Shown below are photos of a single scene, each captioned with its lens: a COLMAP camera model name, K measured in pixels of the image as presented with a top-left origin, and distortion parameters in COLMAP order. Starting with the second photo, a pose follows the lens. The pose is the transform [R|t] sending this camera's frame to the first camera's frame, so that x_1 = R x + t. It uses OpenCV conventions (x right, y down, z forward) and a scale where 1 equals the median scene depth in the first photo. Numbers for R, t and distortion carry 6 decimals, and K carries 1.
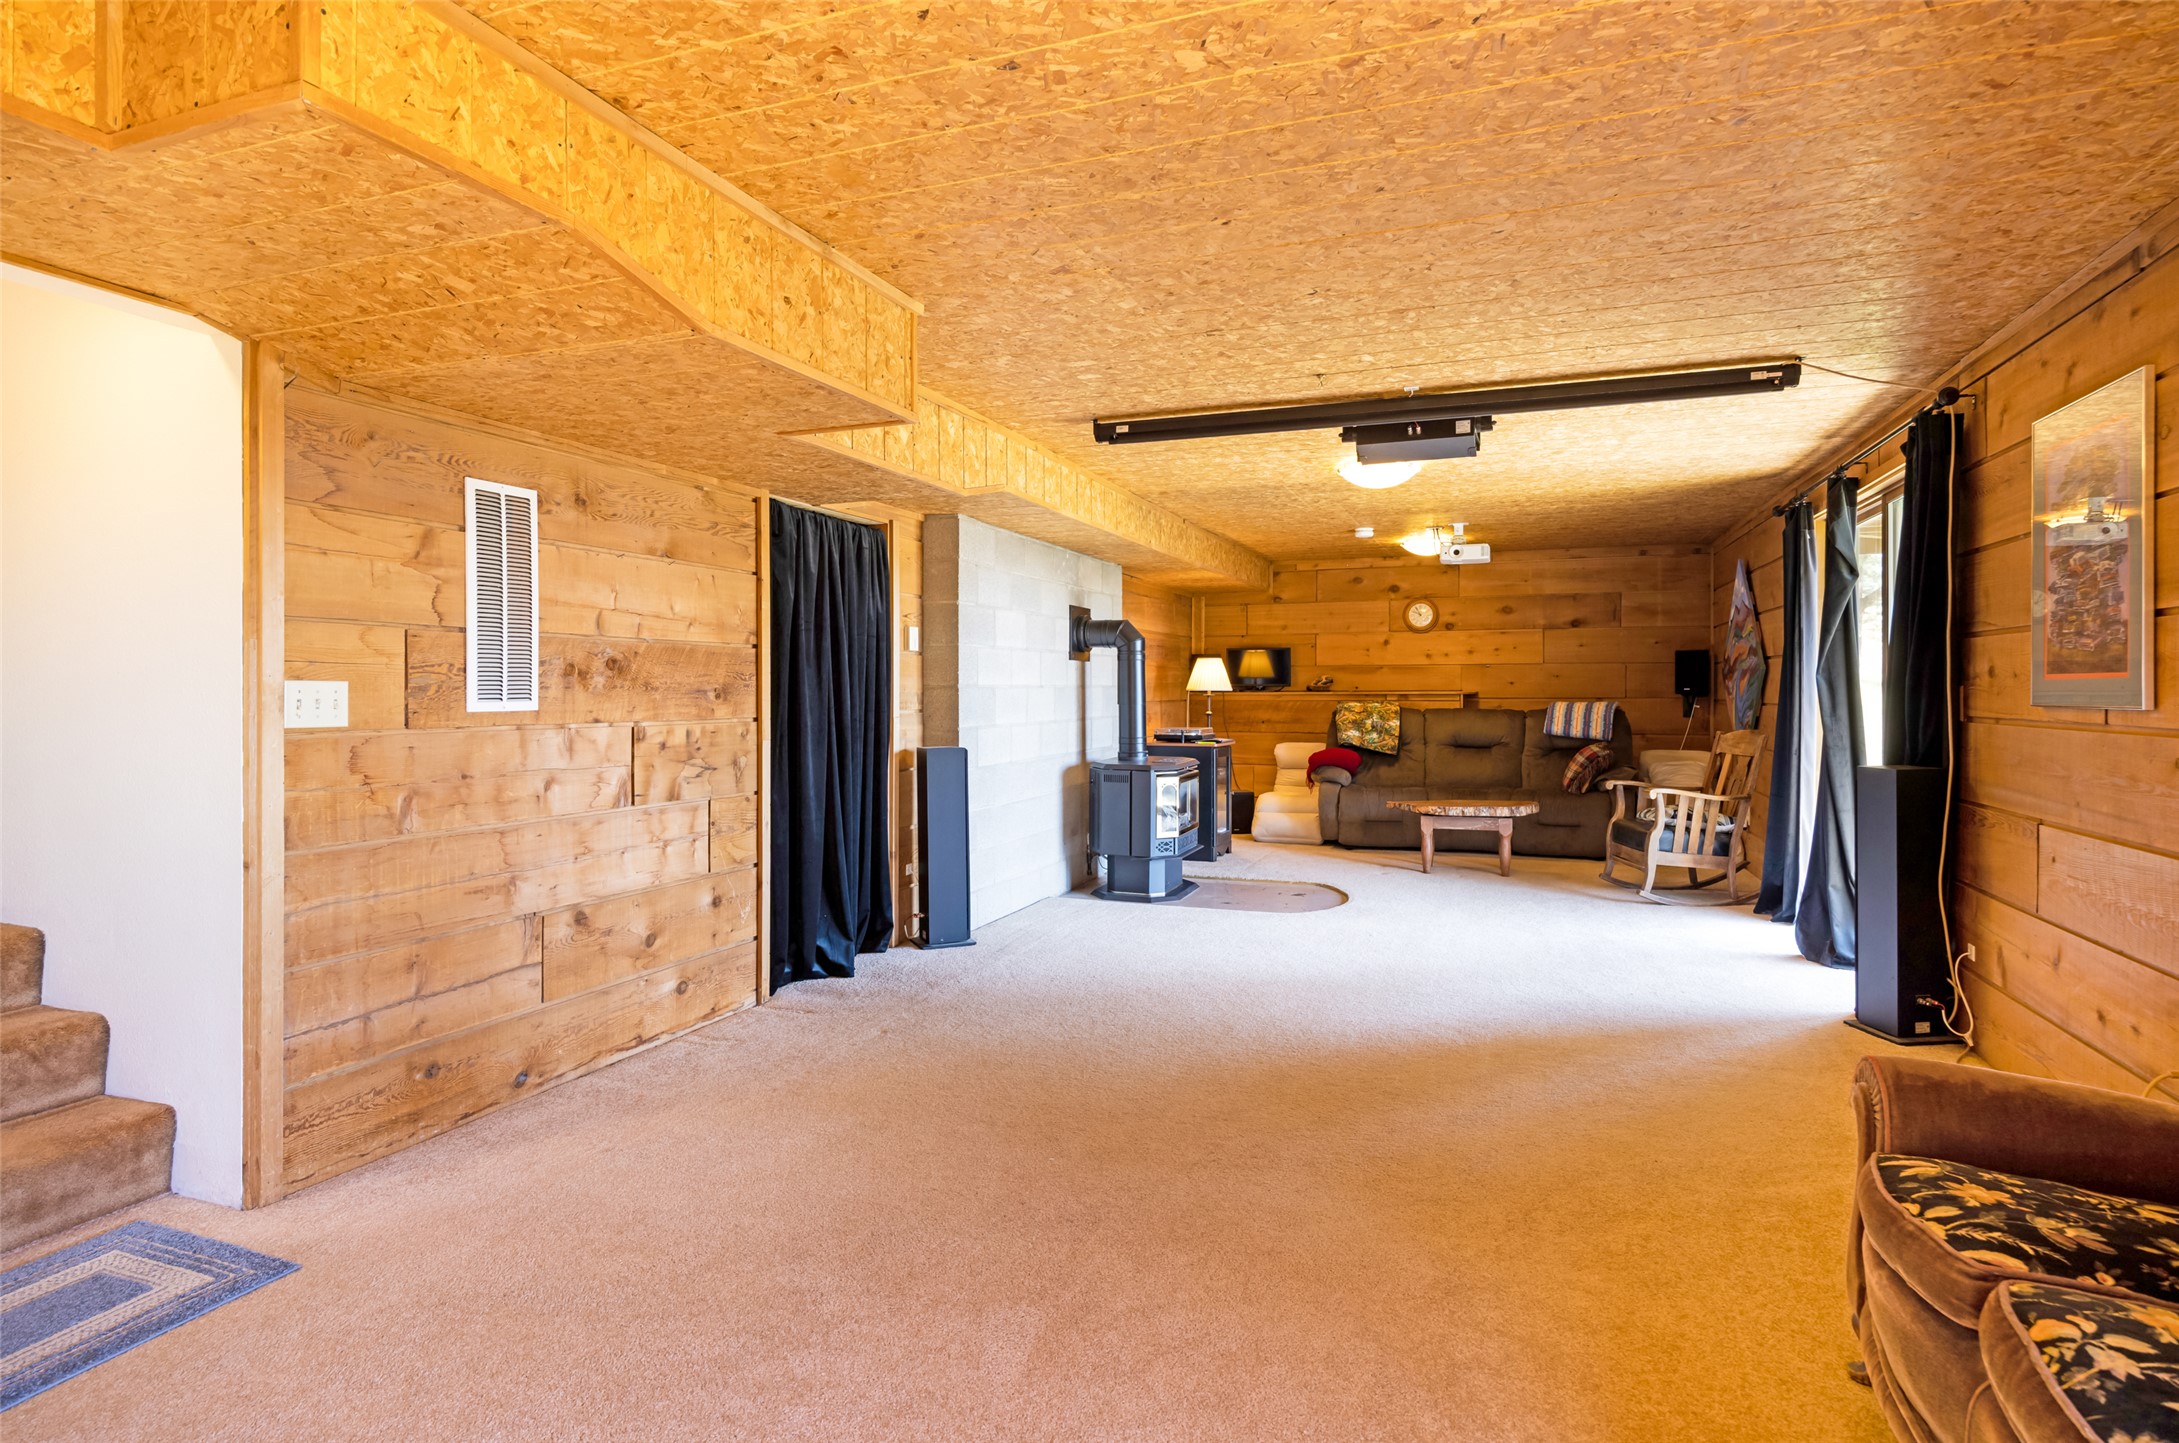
lens RADIAL K [[1160.7, 0, 1079.2], [0, 1160.7, 686.4], [0, 0, 1]] dist [-0.003193, 0.000042]
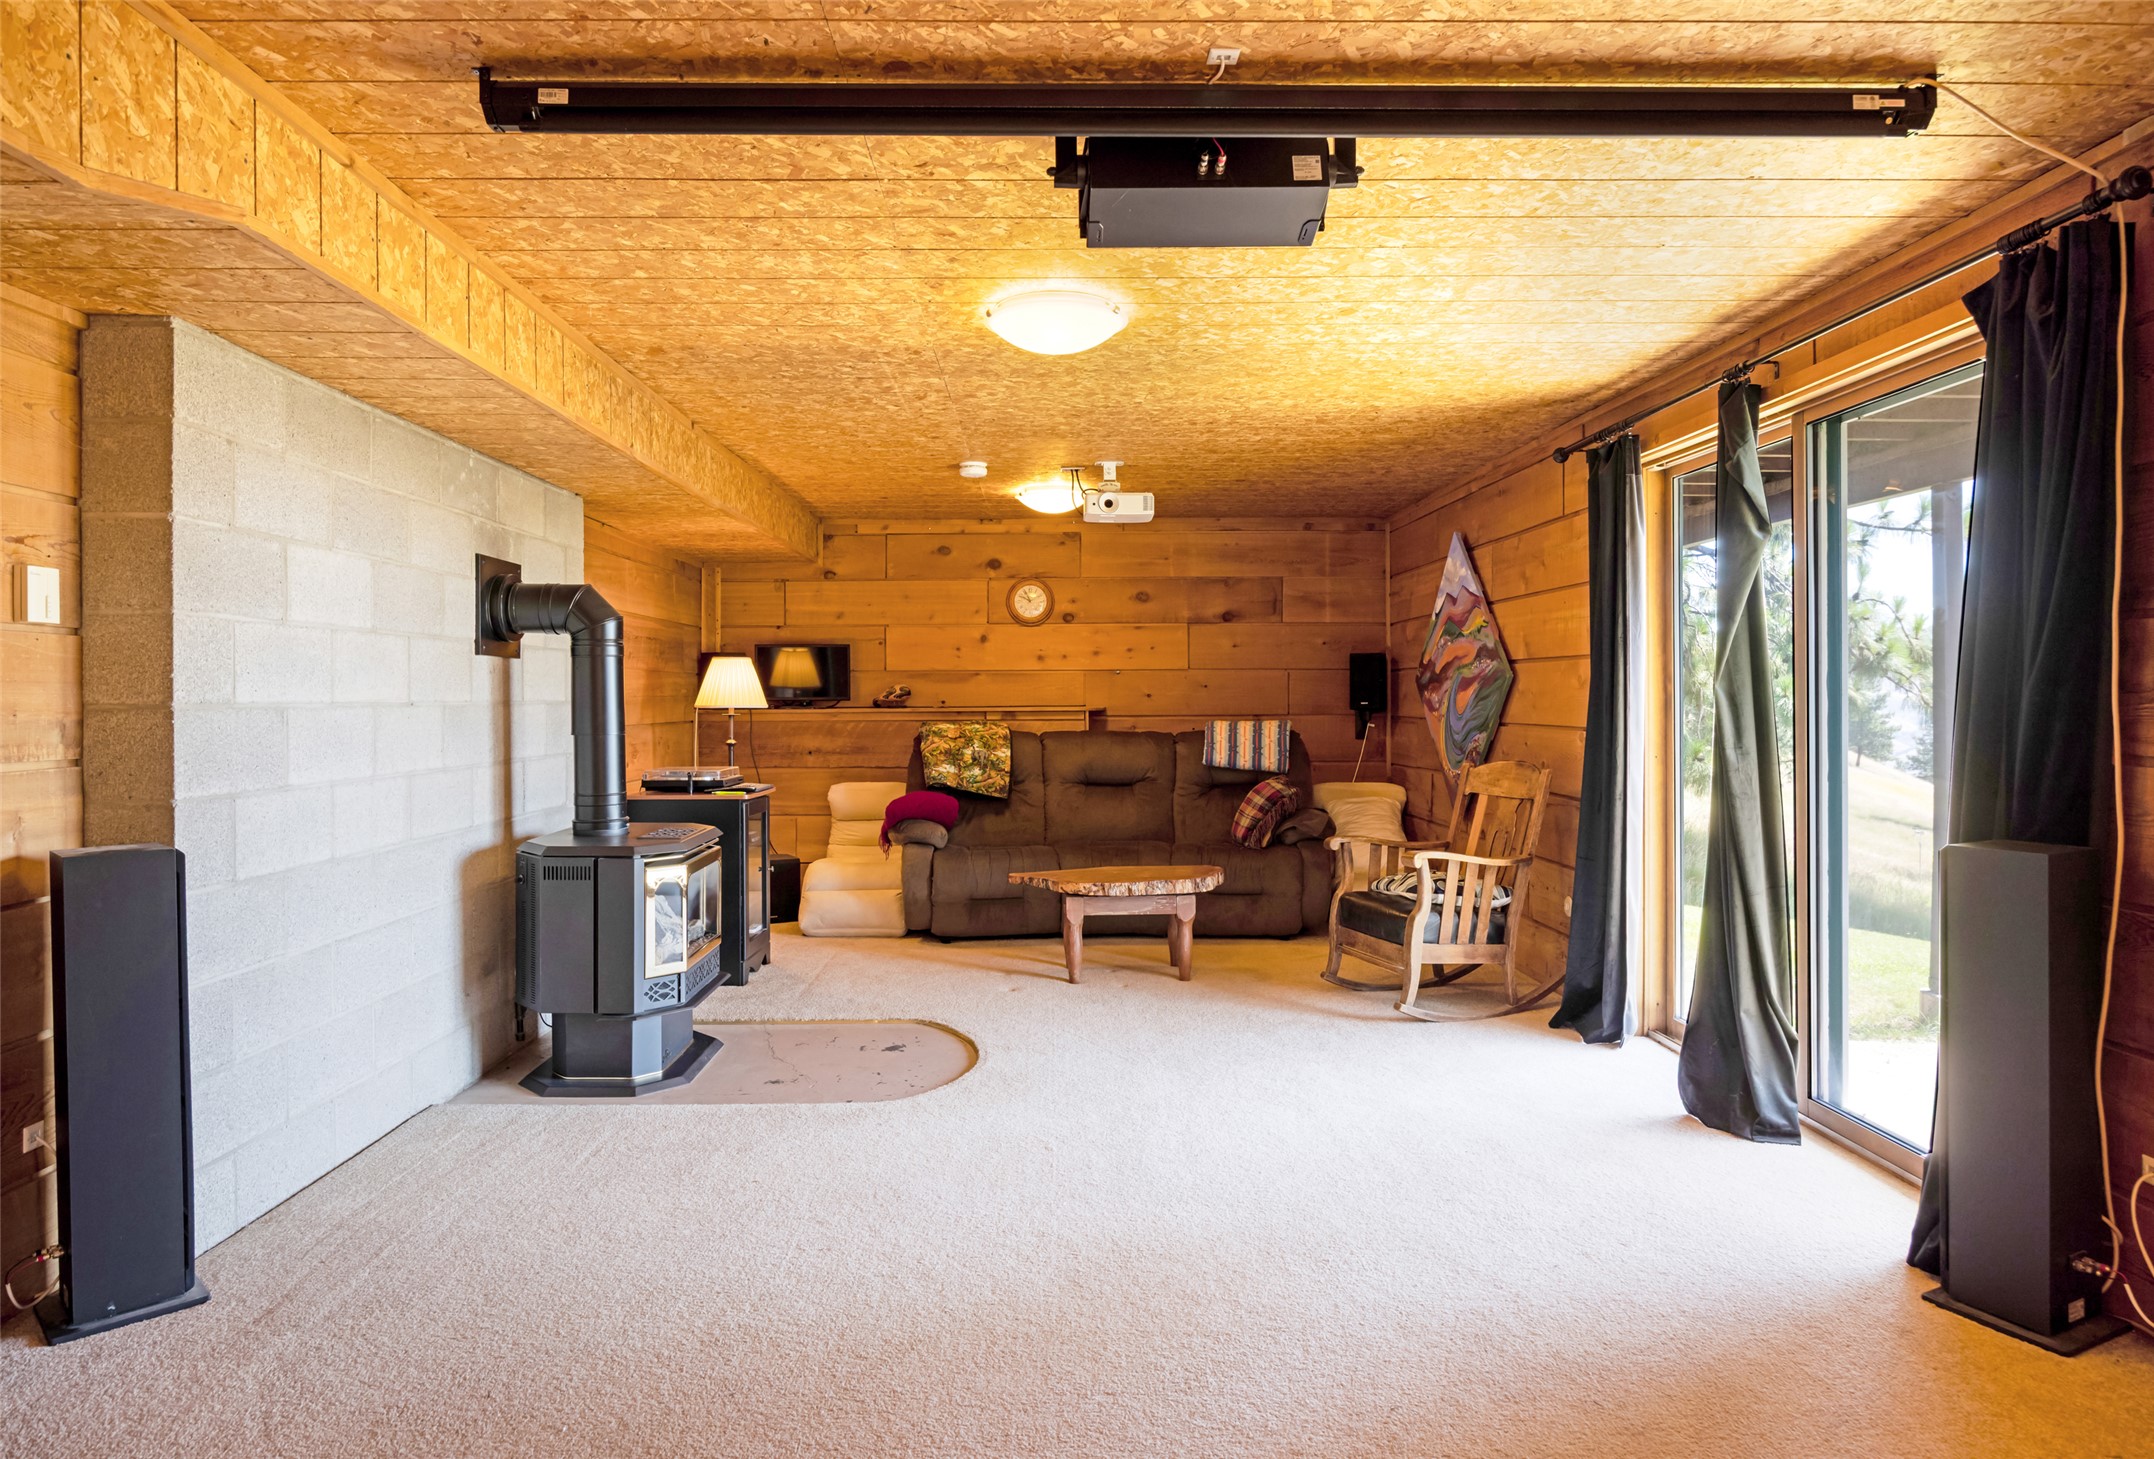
lens RADIAL K [[1298.9, 0, 1077.9], [0, 1298.9, 706.3], [0, 0, 1]] dist [-0.002341, -0.001193]
pose [[0.926505, -0.004067, 0.376261, 0.020723], [0.001675, 0.999976, 0.006684, -0.001800], [-0.376279, -0.005563, 0.926490, 0.286888]]
